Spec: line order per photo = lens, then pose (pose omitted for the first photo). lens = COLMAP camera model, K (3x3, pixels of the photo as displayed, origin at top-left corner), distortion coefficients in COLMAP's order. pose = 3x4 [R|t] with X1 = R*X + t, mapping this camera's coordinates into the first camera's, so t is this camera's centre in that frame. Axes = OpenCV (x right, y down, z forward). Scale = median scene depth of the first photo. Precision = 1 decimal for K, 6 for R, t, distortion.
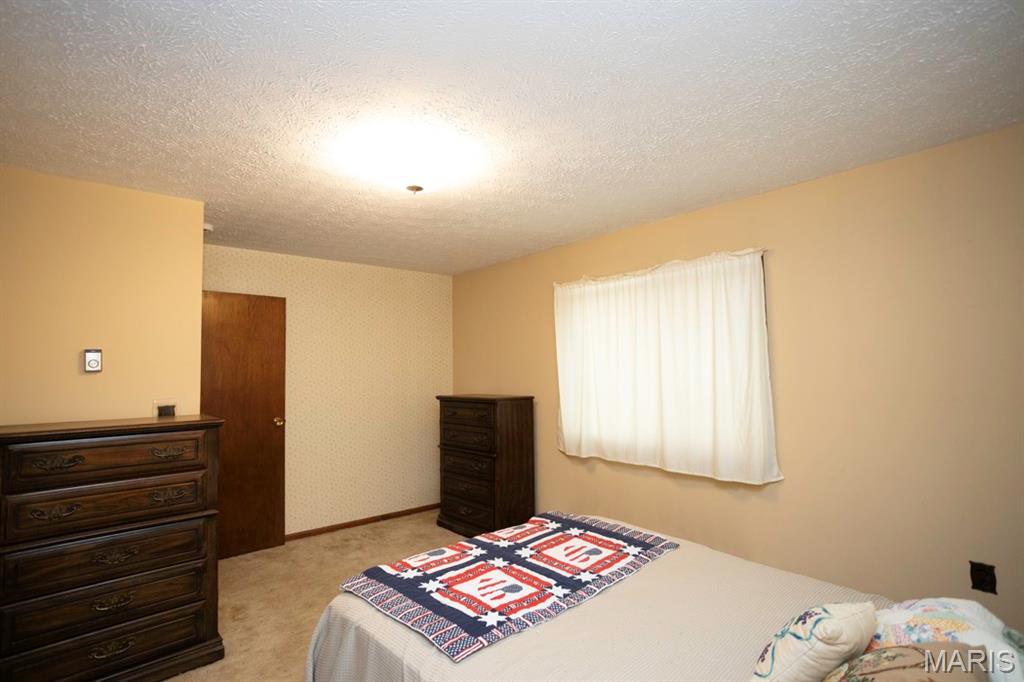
lens RADIAL K [[498.9, 0, 506.2], [0, 498.9, 337.6], [0, 0, 1]] dist [-0.022892, 0.003790]
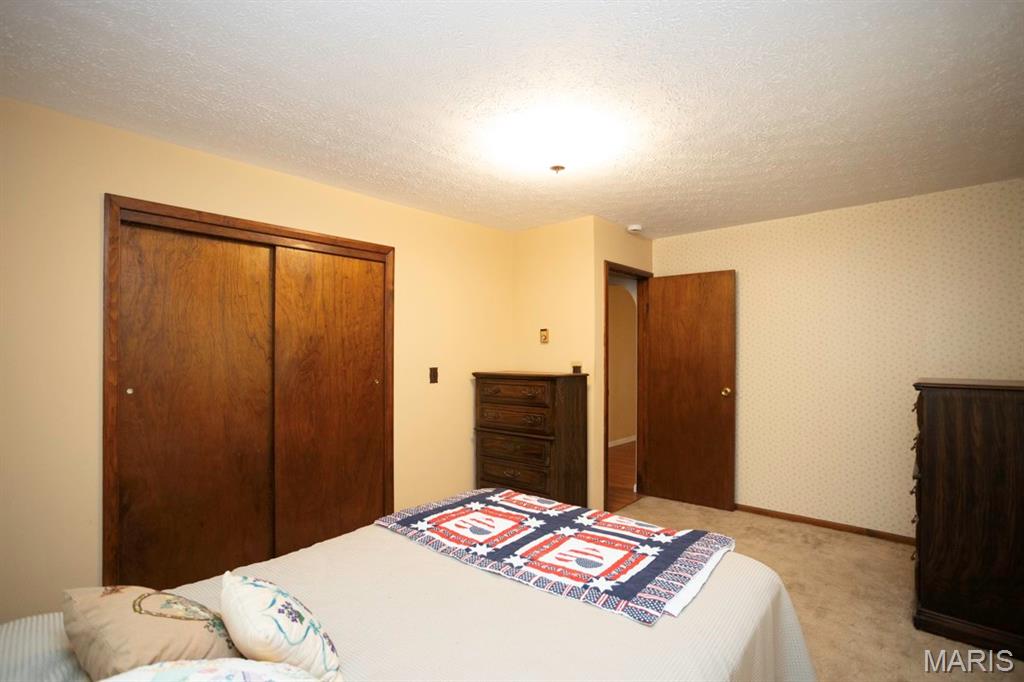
lens RADIAL K [[498.9, 0, 509.0], [0, 498.9, 349.0], [0, 0, 1]] dist [-0.022892, 0.003790]
pose [[0.108962, 0.000919, -0.994046, 0.939260], [0.063489, 0.997951, 0.007882, 0.080432], [0.992016, -0.063970, 0.108680, 0.812262]]
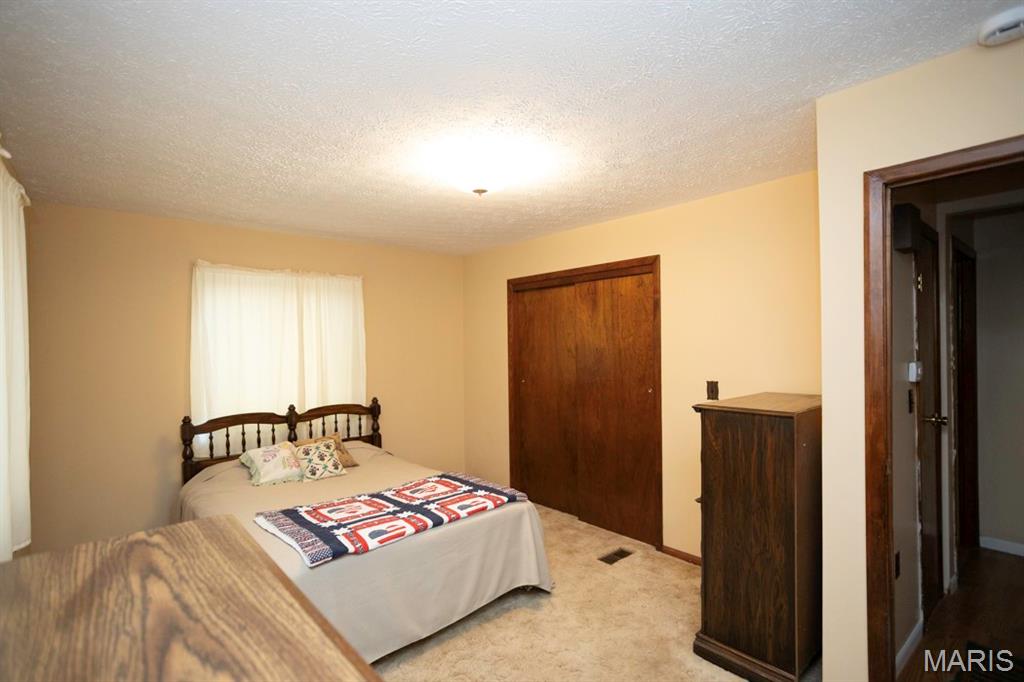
lens RADIAL K [[498.9, 0, 513.1], [0, 498.9, 345.0], [0, 0, 1]] dist [-0.022892, 0.003790]
pose [[-0.999641, 0.023784, 0.012351, -0.280723], [0.022916, 0.997546, -0.066158, 0.119740], [-0.013894, -0.065851, -0.997733, 2.222391]]
